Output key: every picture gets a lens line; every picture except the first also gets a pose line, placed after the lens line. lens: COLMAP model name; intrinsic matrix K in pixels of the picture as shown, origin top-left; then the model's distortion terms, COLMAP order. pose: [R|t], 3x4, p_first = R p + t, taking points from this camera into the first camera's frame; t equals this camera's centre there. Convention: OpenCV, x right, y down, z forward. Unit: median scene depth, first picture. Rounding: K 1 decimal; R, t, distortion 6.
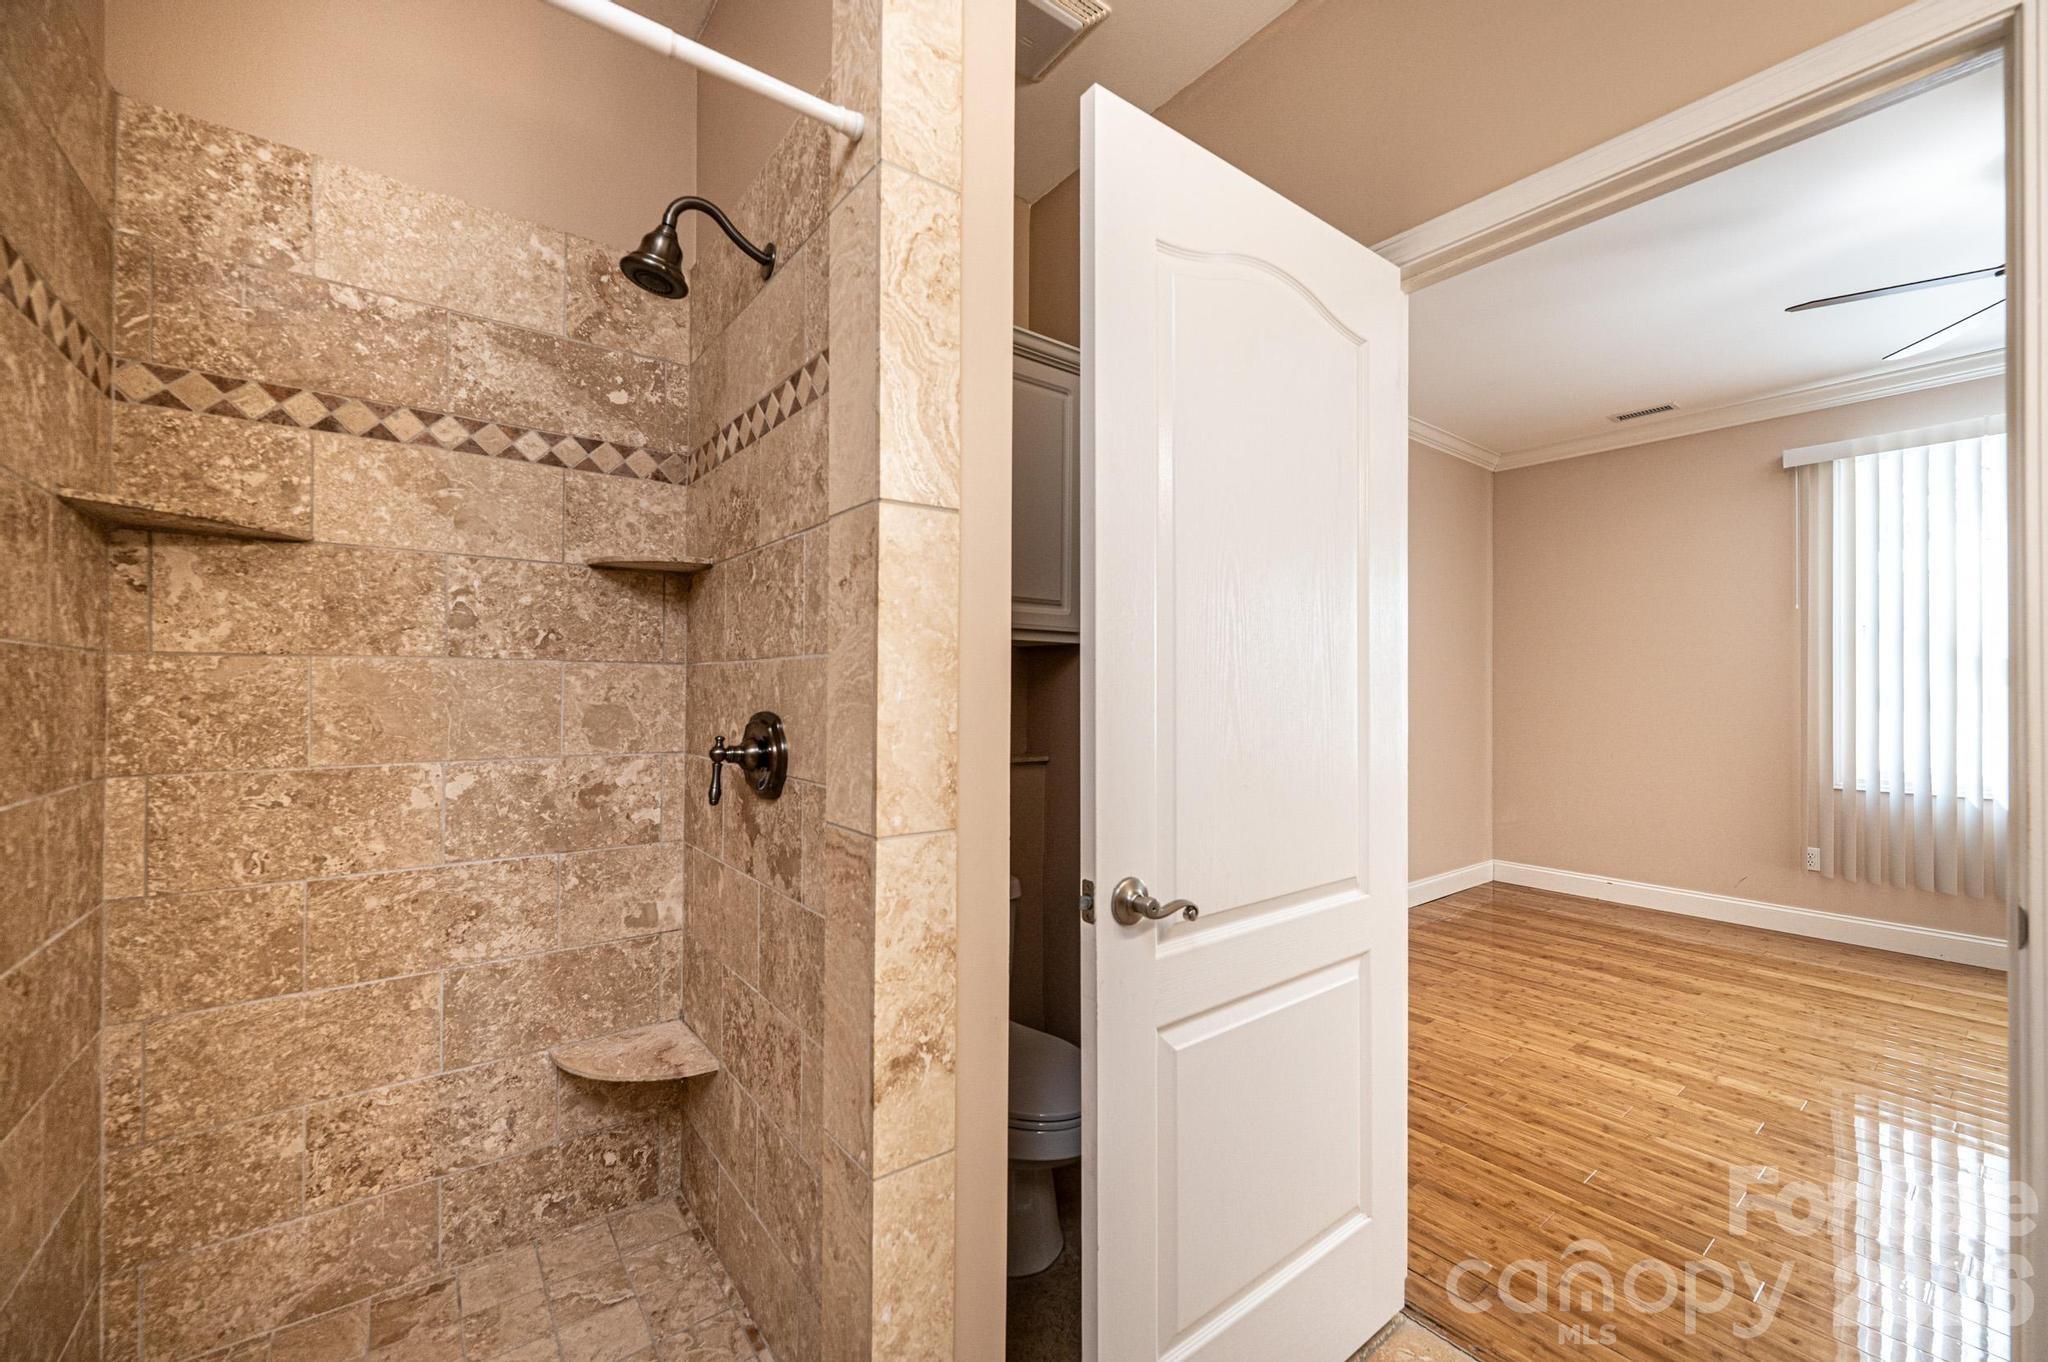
lens RADIAL K [[809.6, 0, 1024.0], [0, 809.6, 681.0], [0, 0, 1]] dist [-0.000993, -0.000012]
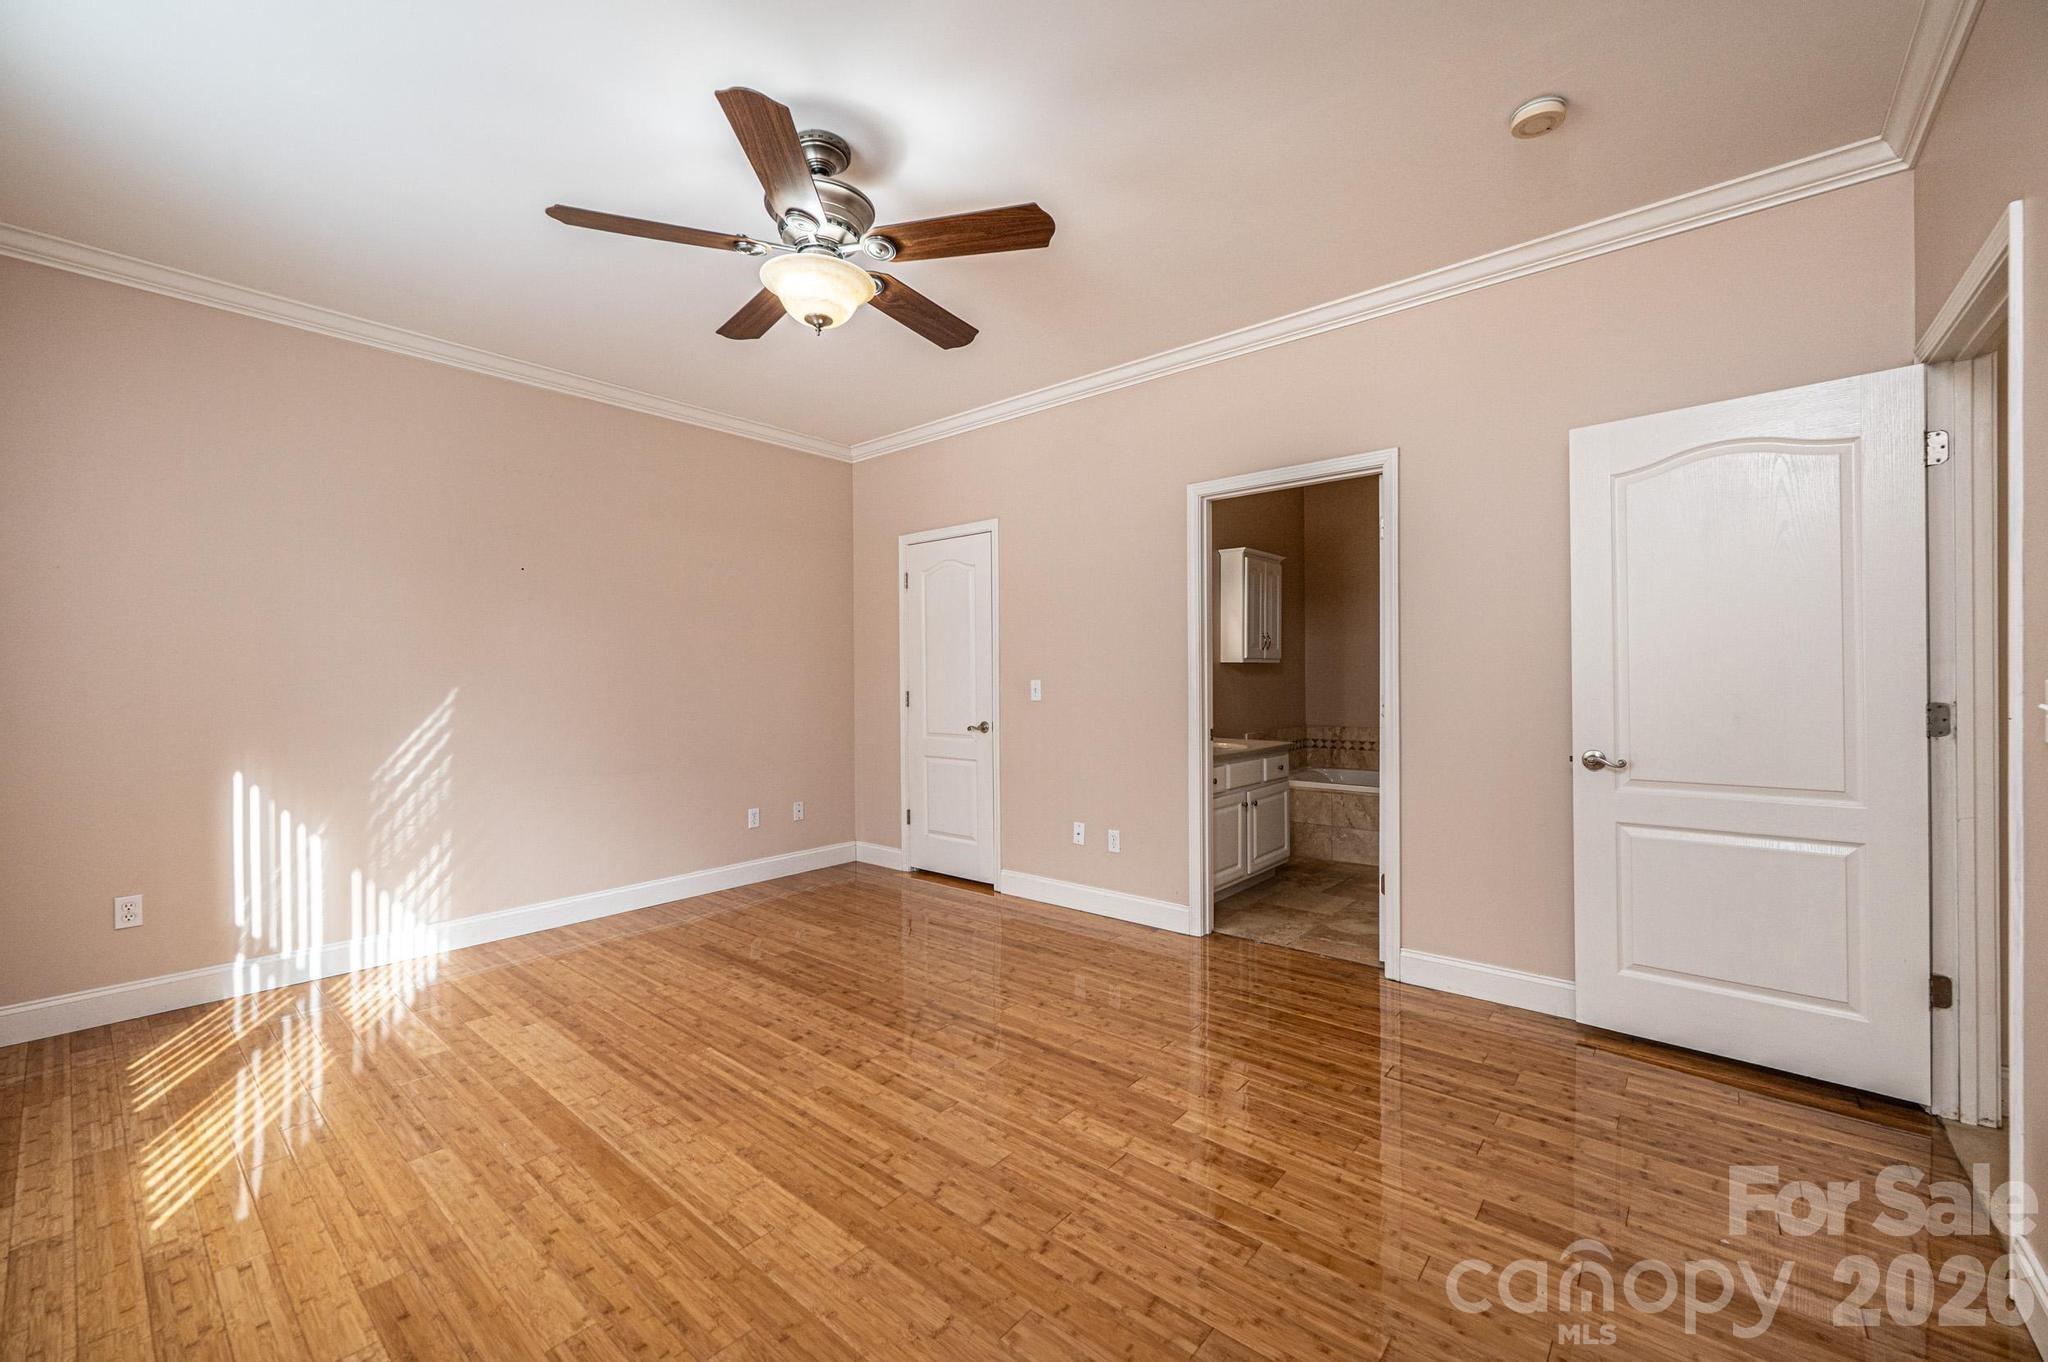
lens RADIAL K [[809.6, 0, 1024.0], [0, 809.6, 681.0], [0, 0, 1]] dist [-0.000993, -0.000012]
pose [[-0.978532, 0.004232, -0.206053, 1.100114], [0.005676, 0.999963, -0.006418, 0.025766], [0.206018, -0.007450, -0.978520, 1.744460]]
